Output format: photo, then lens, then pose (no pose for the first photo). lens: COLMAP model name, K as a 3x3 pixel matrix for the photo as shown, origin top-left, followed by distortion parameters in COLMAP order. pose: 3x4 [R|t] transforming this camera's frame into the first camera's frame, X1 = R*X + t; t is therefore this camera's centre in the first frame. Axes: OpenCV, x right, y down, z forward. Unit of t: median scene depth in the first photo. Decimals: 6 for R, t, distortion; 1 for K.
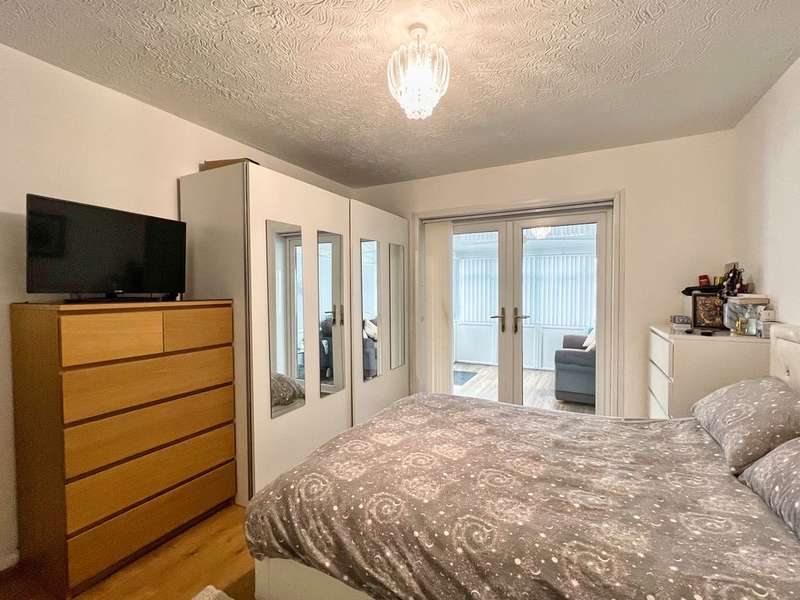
lens RADIAL K [[374.5, 0, 400.0], [0, 374.5, 300.0], [0, 0, 1]] dist [0.001365, 0.000383]
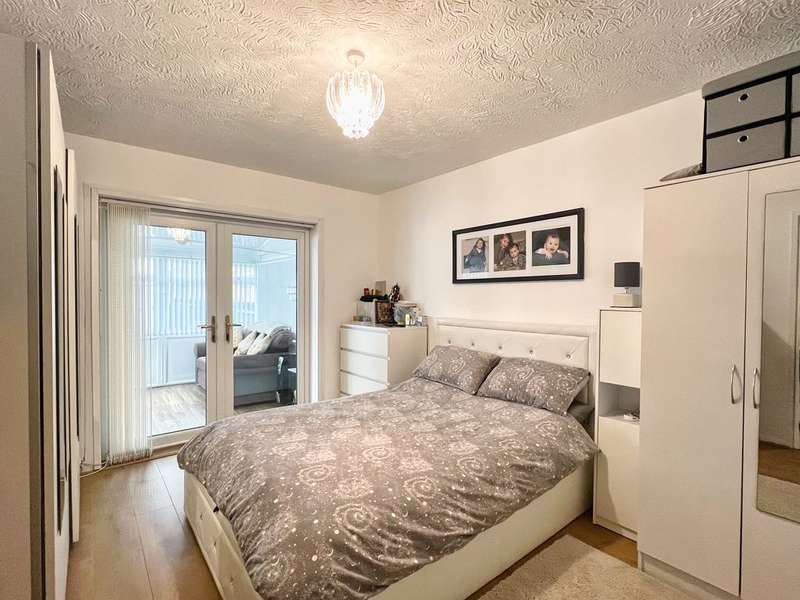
lens RADIAL K [[382.4, 0, 408.6], [0, 382.4, 297.1], [0, 0, 1]] dist [0.001998, -0.000105]
pose [[0.394979, 0.006882, 0.918665, -0.892420], [0.014766, 0.999795, -0.013838, -0.013545], [-0.918572, 0.019031, 0.394796, 0.438471]]
